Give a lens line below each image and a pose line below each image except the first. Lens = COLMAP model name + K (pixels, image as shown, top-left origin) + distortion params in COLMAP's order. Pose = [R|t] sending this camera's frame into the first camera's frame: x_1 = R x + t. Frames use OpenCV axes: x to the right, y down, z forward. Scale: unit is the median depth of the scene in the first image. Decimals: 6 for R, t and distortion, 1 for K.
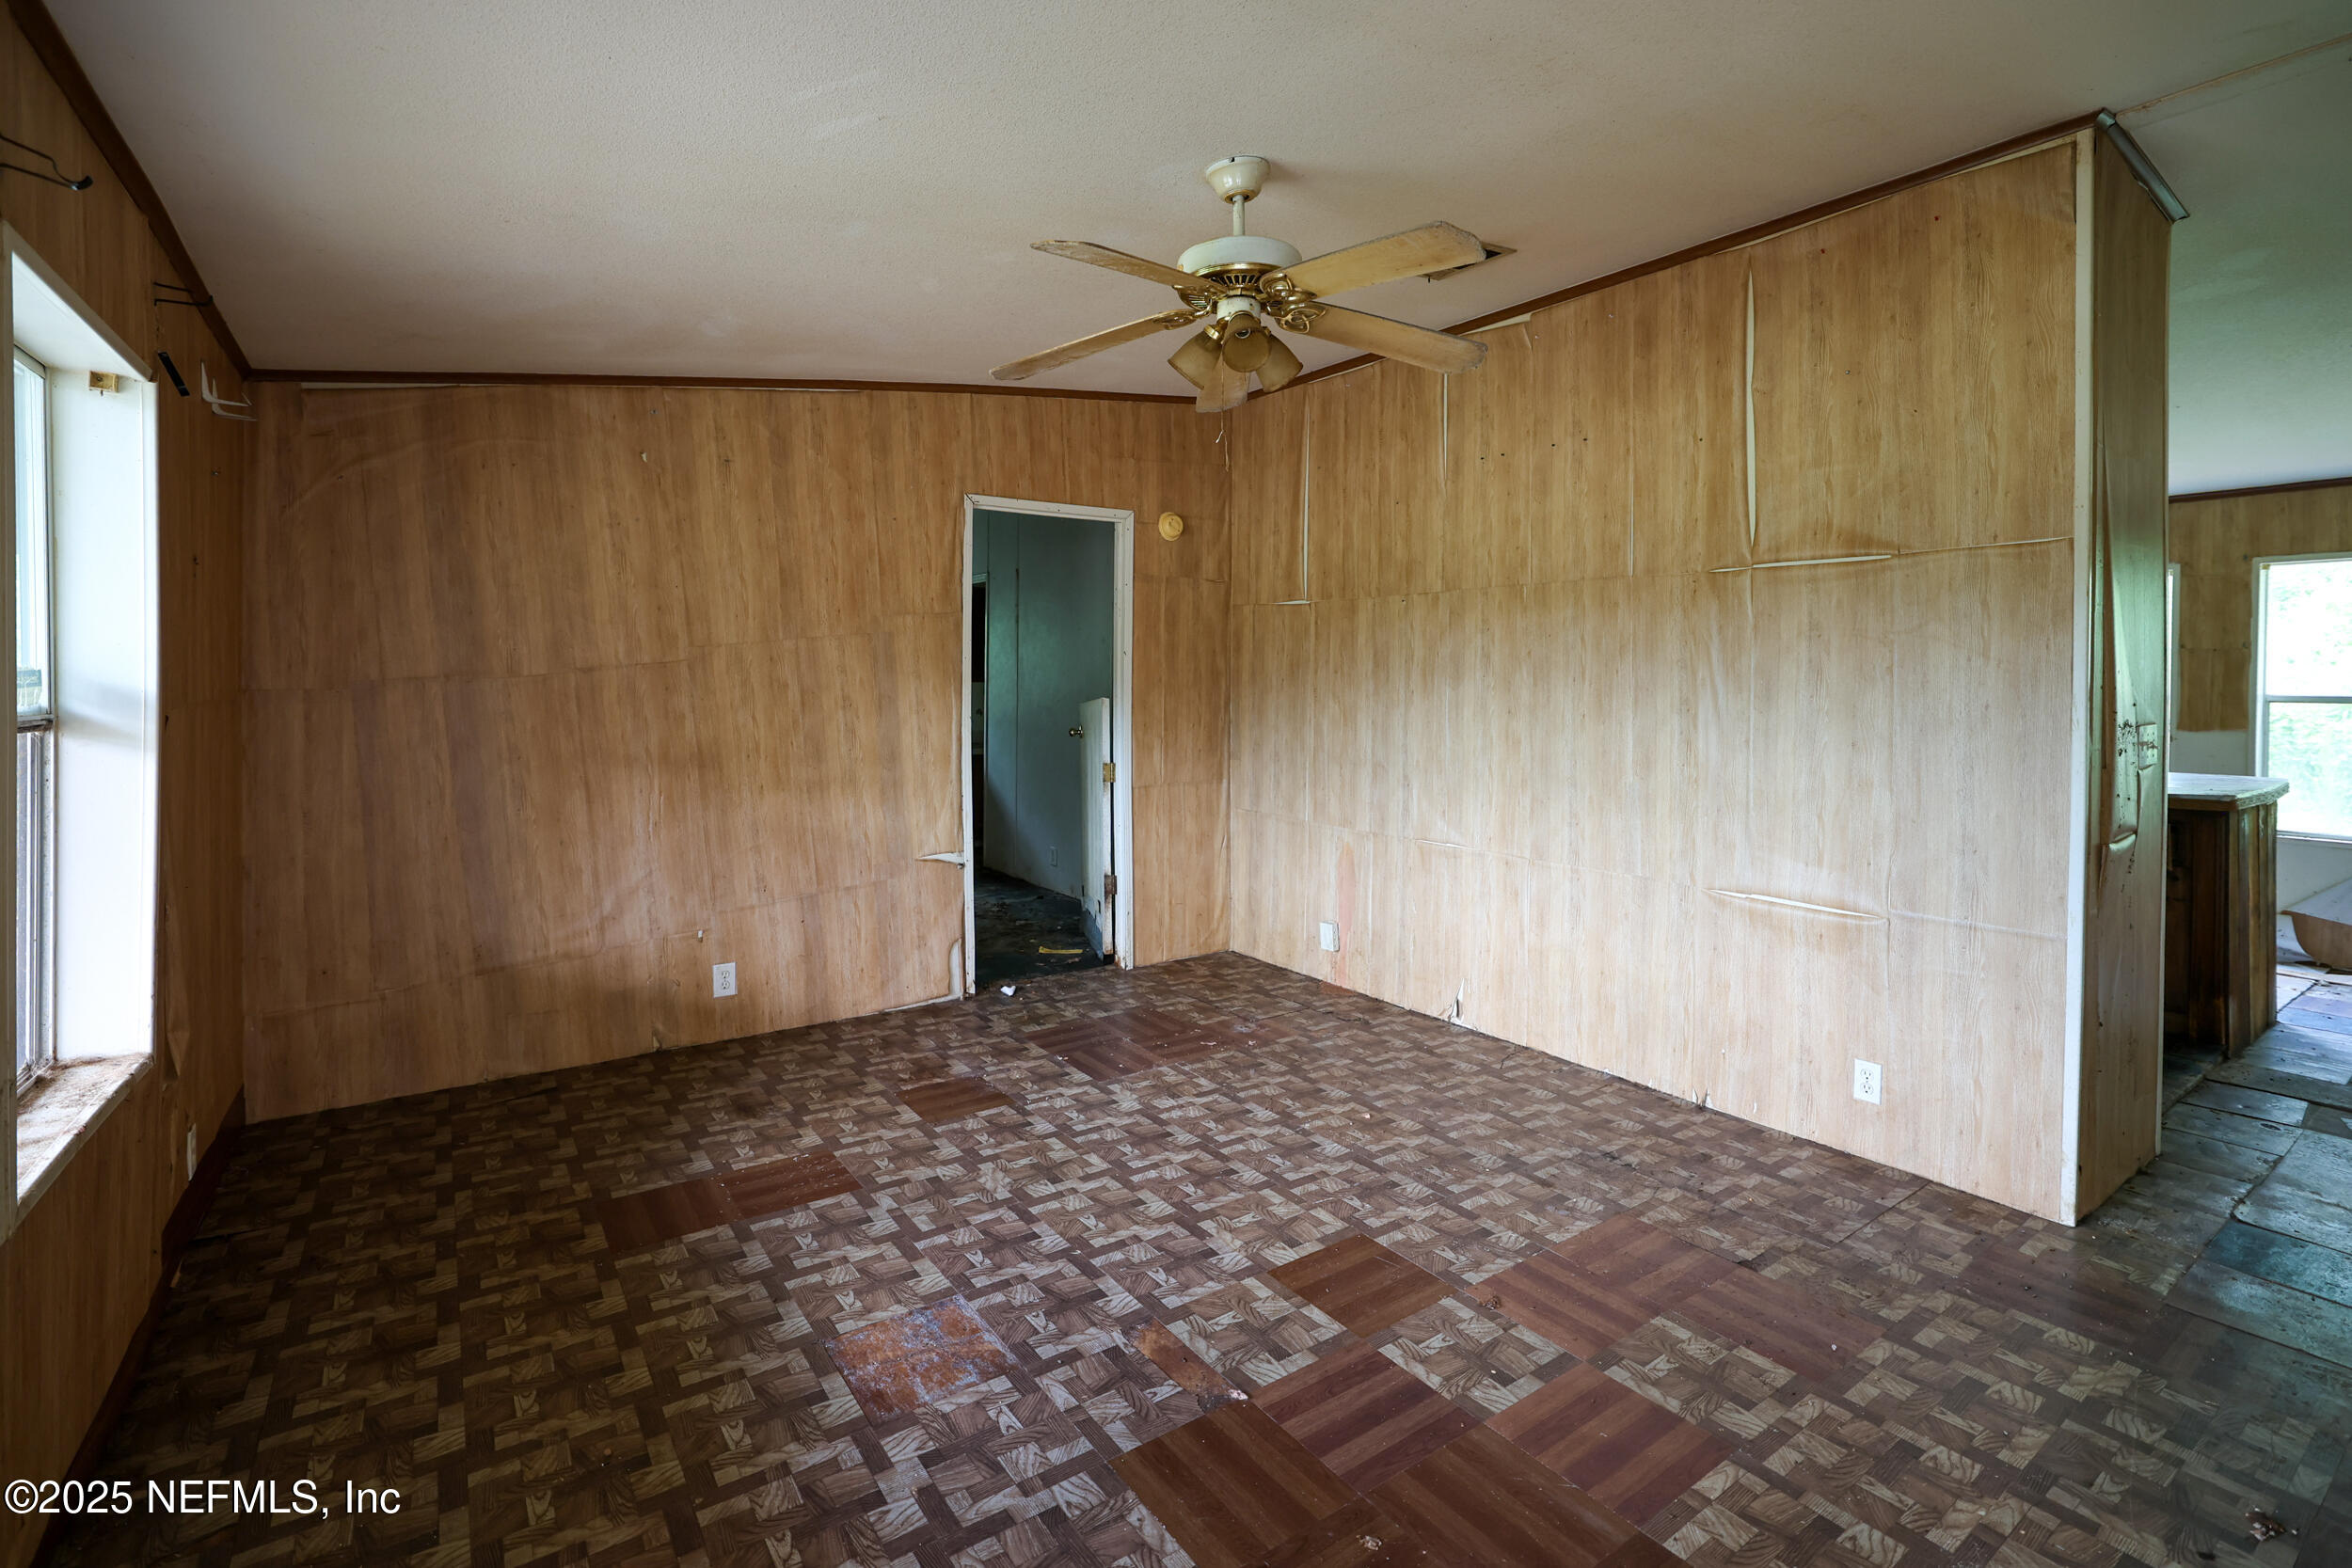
lens RADIAL K [[1062.4, 0, 1175.7], [0, 1062.4, 691.6], [0, 0, 1]] dist [-0.044276, 0.014473]
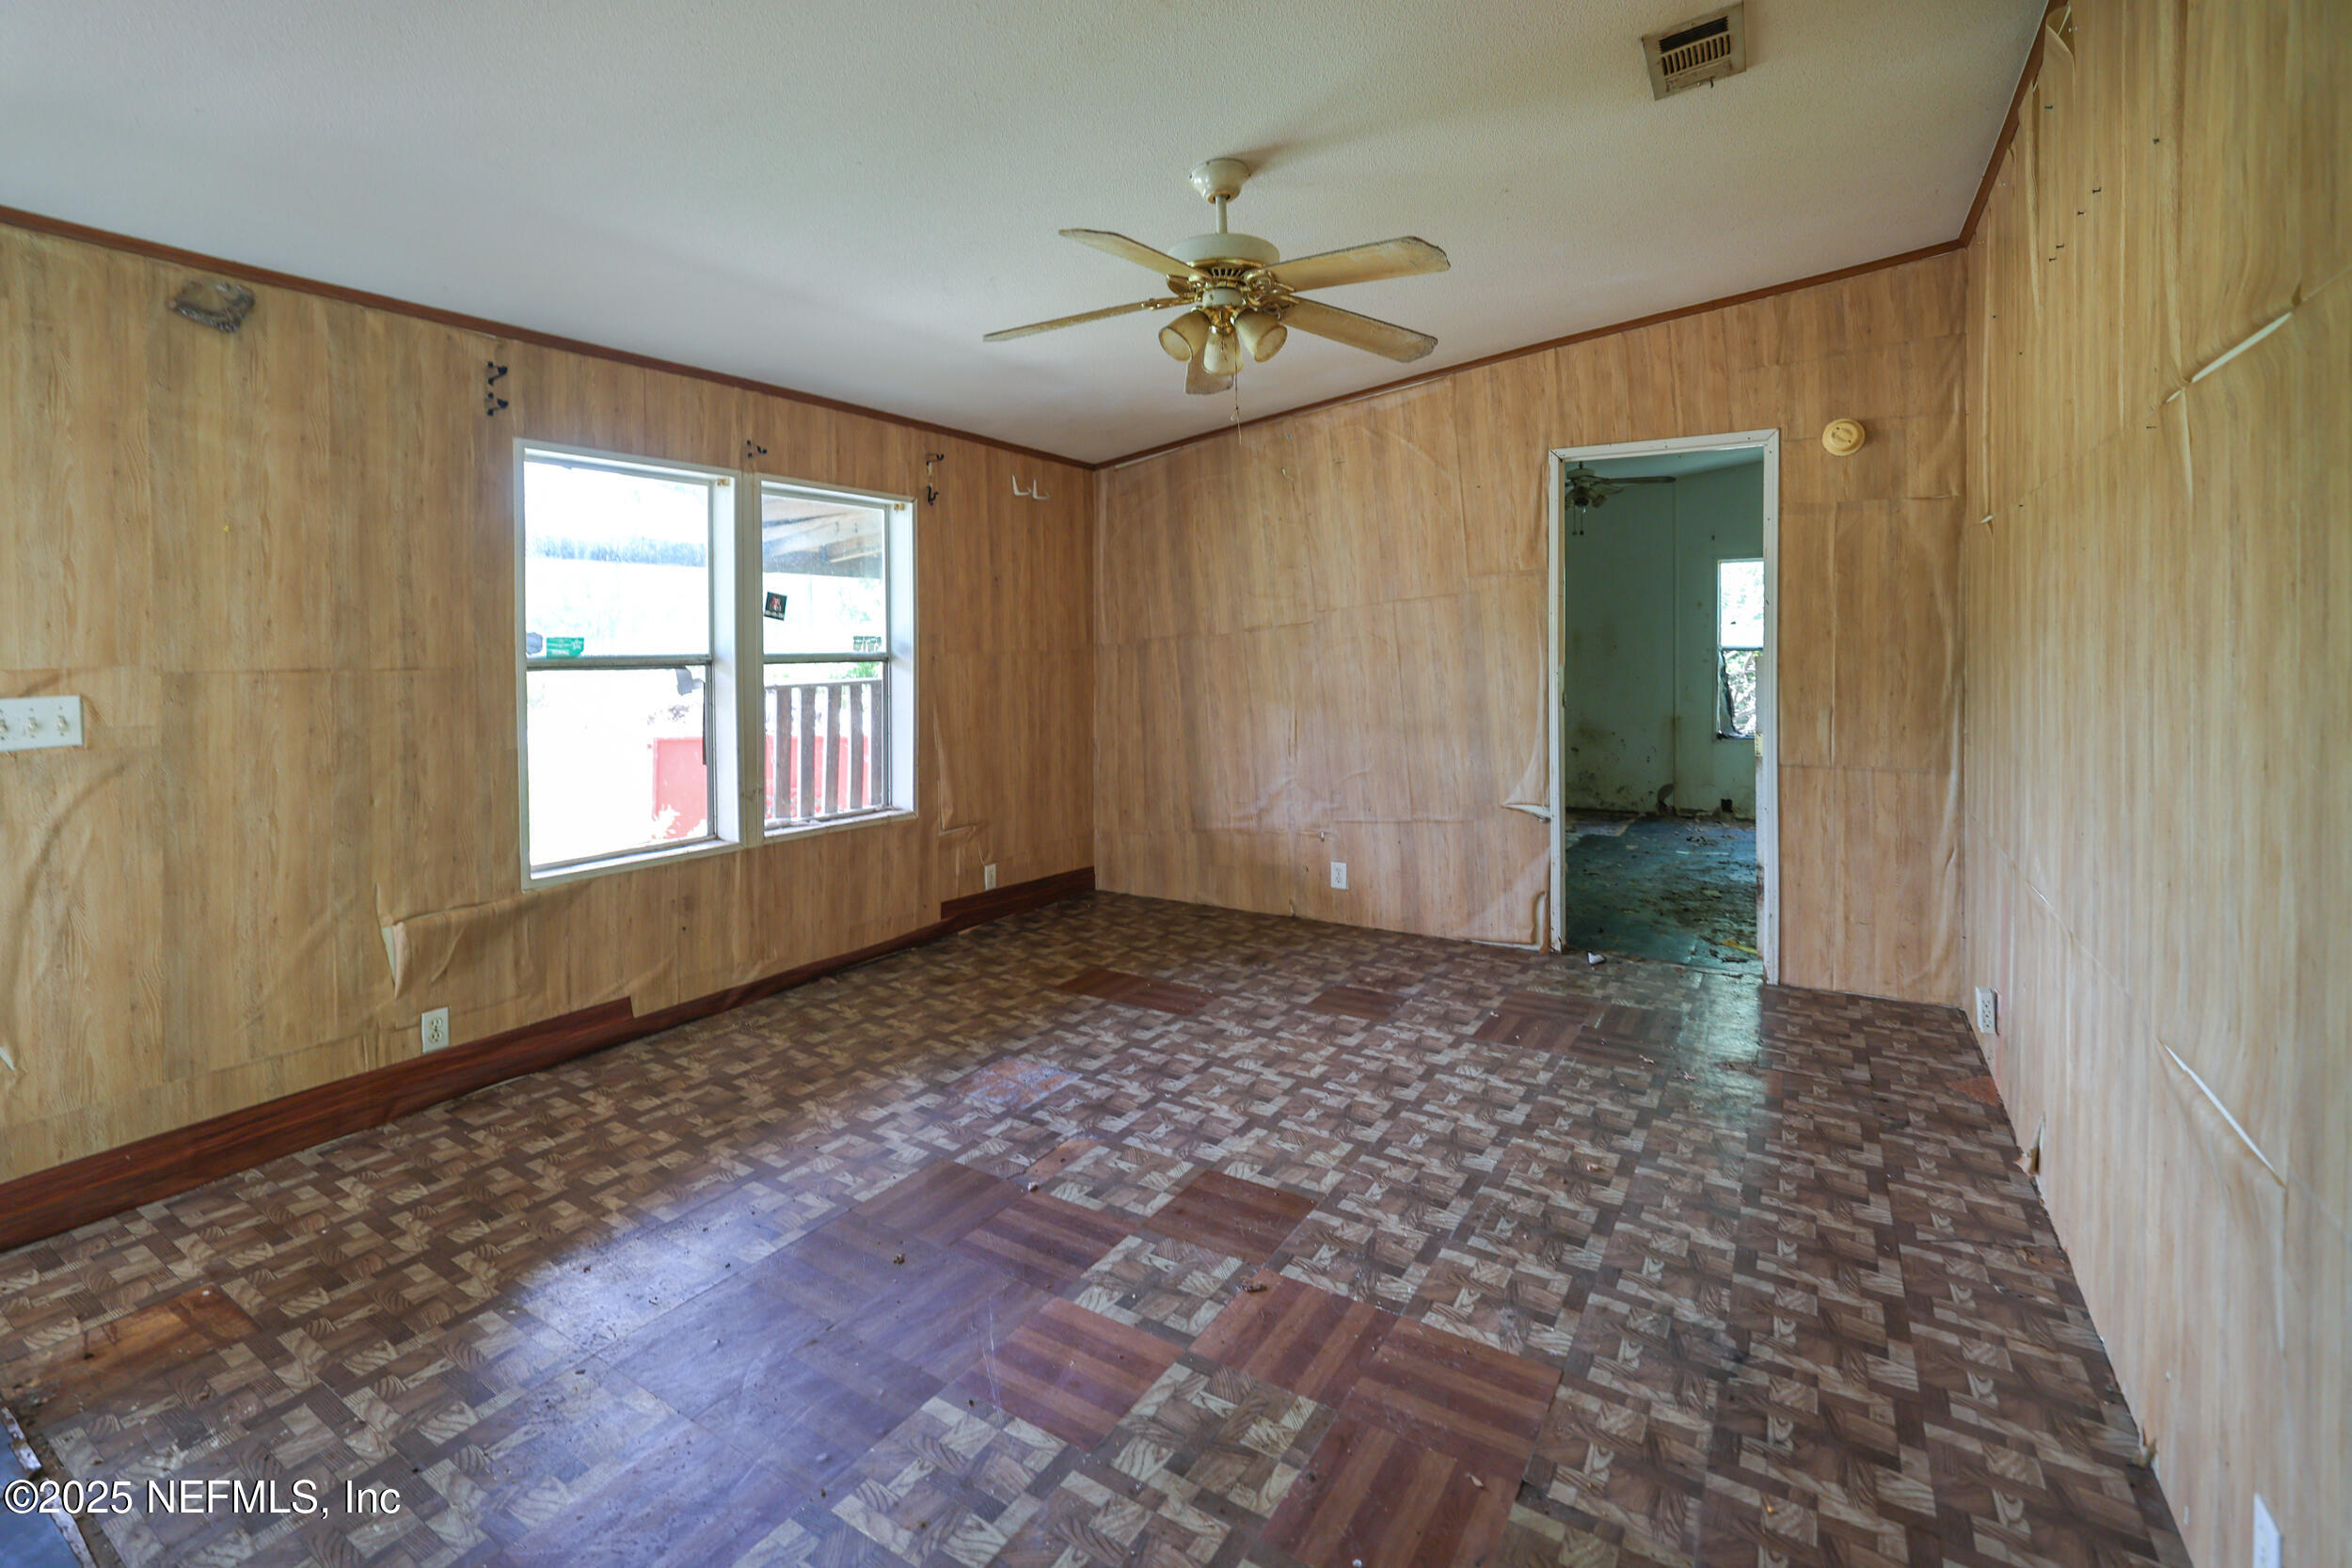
lens RADIAL K [[1051.4, 0, 1176.0], [0, 1051.4, 659.3], [0, 0, 1]] dist [-0.041246, 0.013433]
pose [[0.405883, 0.012351, -0.913842, 0.669218], [-0.004614, 0.999924, 0.011465, 0.002036], [0.913914, -0.000437, 0.405909, 0.327791]]
